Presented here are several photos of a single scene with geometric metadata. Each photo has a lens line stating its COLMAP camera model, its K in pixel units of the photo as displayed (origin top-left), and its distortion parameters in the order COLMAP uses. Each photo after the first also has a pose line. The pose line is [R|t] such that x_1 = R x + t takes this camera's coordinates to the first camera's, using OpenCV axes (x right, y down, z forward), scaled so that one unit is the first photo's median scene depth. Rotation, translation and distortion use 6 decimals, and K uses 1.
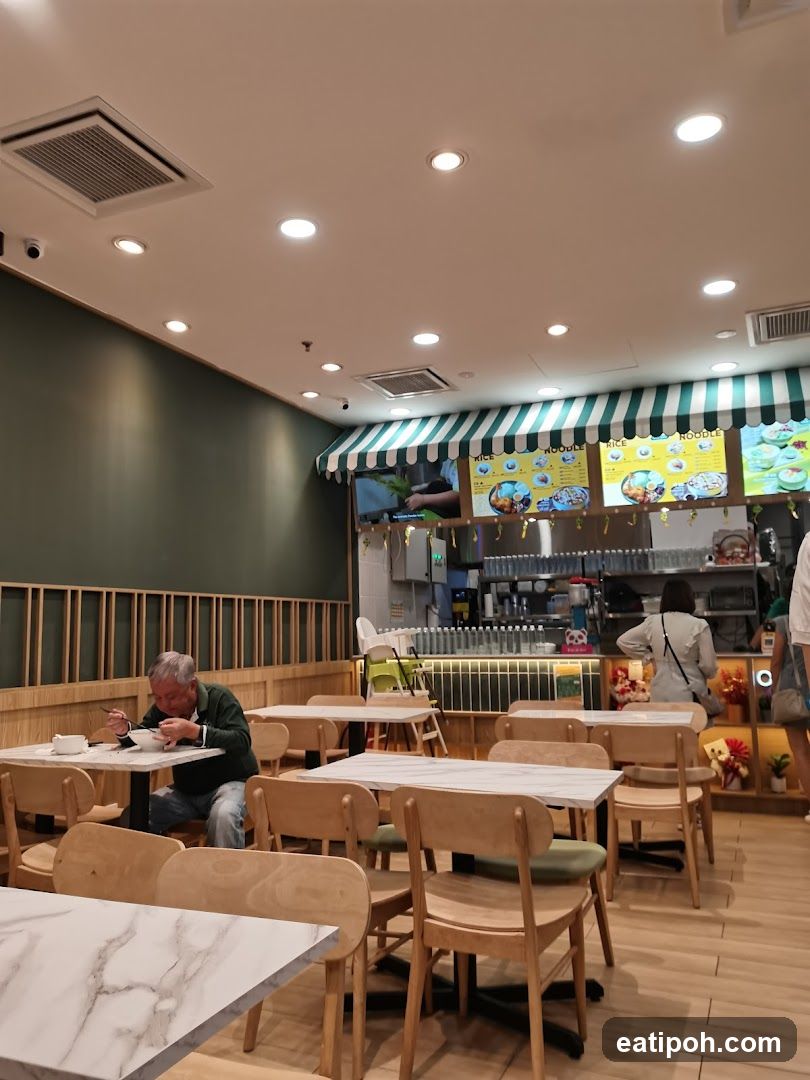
lens RADIAL K [[855.5, 0, 405.8], [0, 855.5, 536.3], [0, 0, 1]] dist [-0.012294, -0.004903]
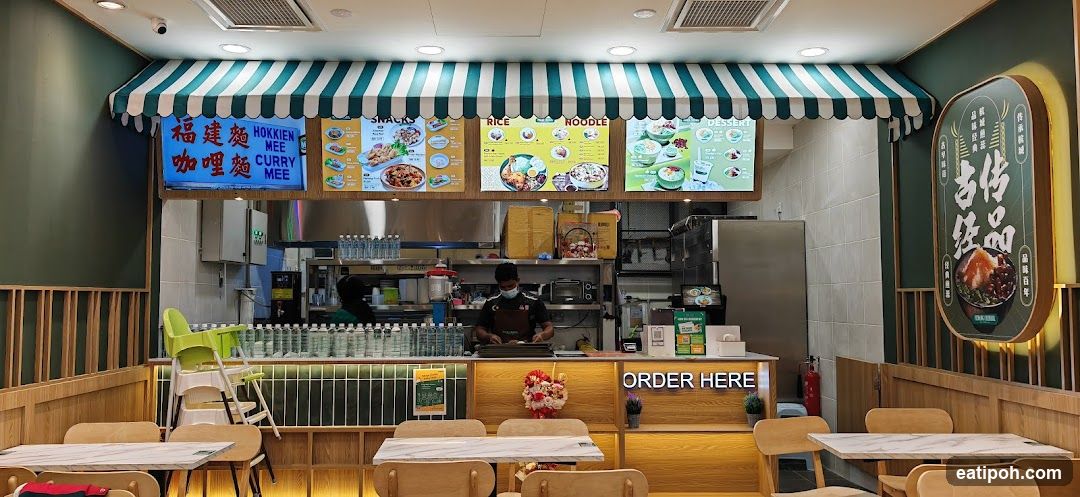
lens RADIAL K [[815.7, 0, 541.1], [0, 815.7, 250.2], [0, 0, 1]] dist [0.024171, -0.005171]
pose [[0.900893, 0.043708, 0.431835, -0.073215], [-0.065835, 0.997166, 0.036417, -0.008656], [-0.429020, -0.061238, 0.901217, 0.207325]]
